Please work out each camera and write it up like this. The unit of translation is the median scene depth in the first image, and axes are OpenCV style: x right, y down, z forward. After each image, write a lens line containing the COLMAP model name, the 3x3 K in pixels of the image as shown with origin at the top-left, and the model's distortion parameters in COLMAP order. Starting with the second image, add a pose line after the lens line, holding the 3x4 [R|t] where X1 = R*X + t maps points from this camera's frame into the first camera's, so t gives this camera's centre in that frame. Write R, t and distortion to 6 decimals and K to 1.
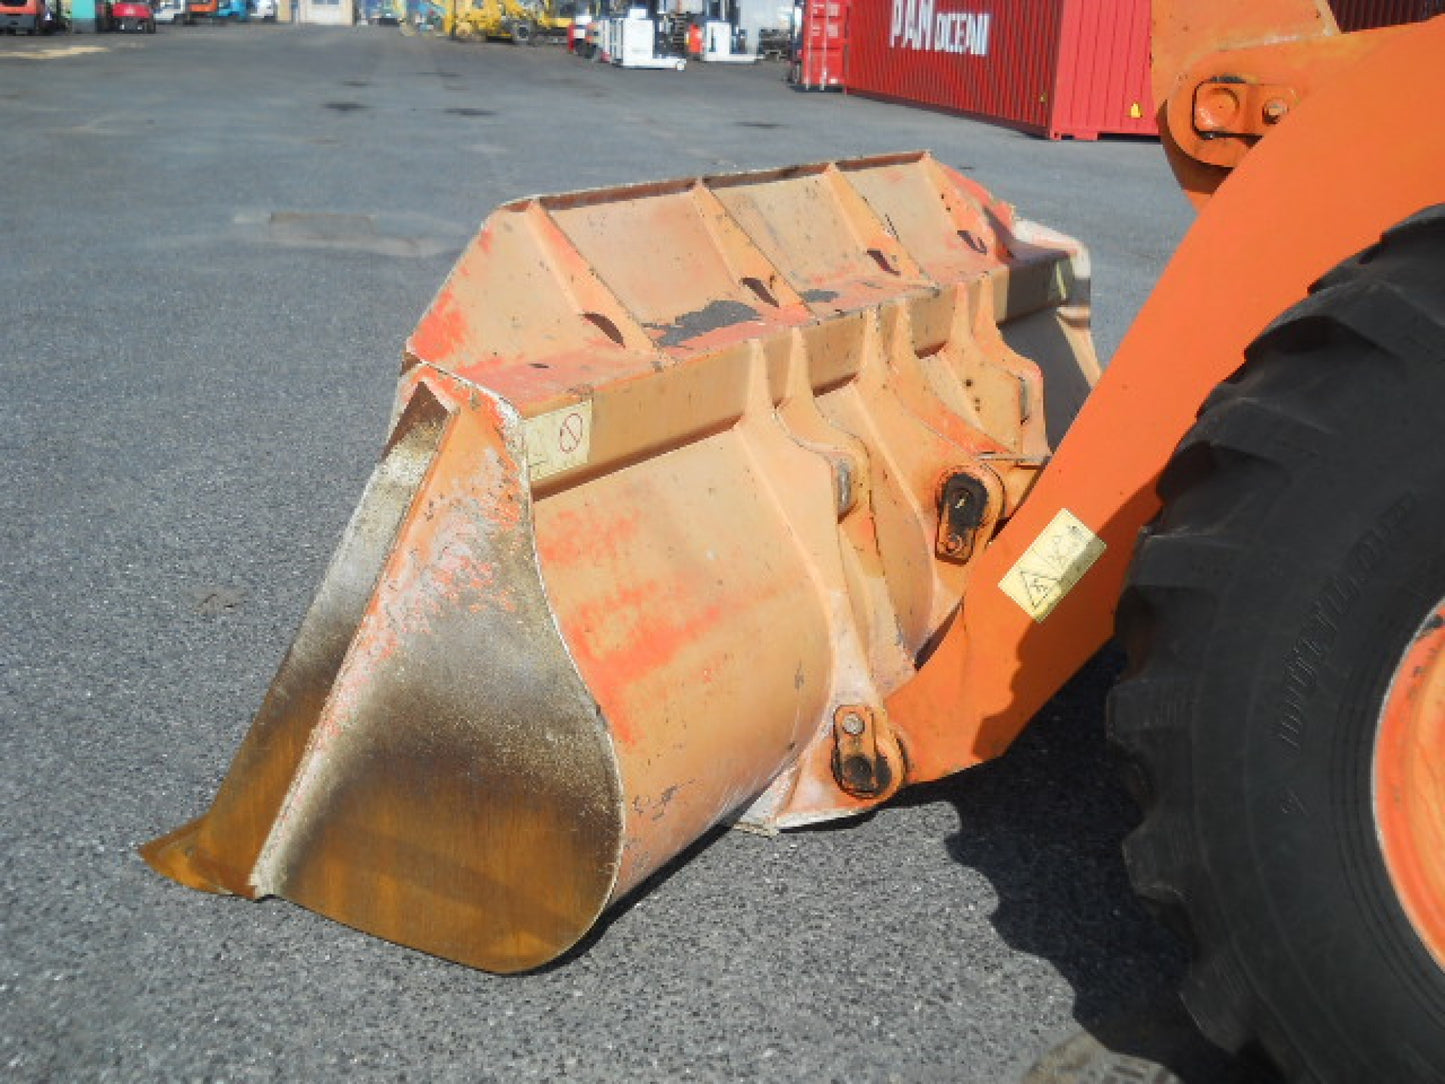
lens RADIAL K [[1753.3, 0, 720.9], [0, 1753.3, 402.5], [0, 0, 1]] dist [0.019700, -0.211074]
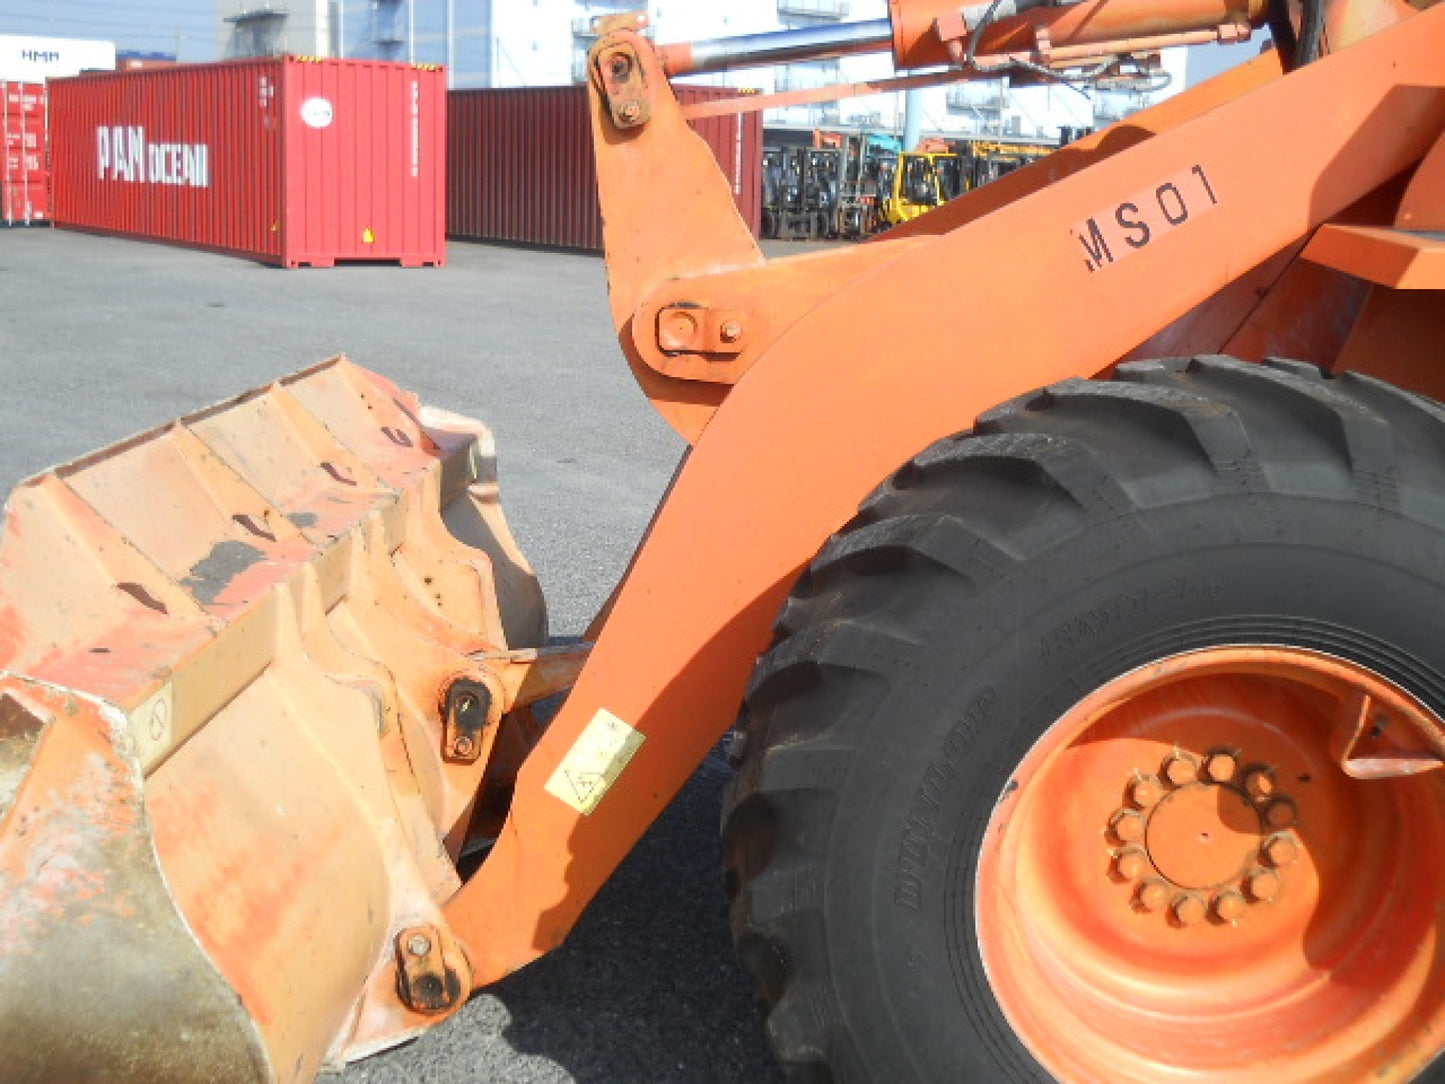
lens RADIAL K [[1753.3, 0, 720.9], [0, 1753.3, 402.5], [0, 0, 1]] dist [0.019700, -0.211074]
pose [[0.891295, -0.082815, 0.445798, -0.204168], [0.106553, 0.993901, -0.028400, -0.087433], [-0.440727, 0.072814, 0.894683, -0.021753]]
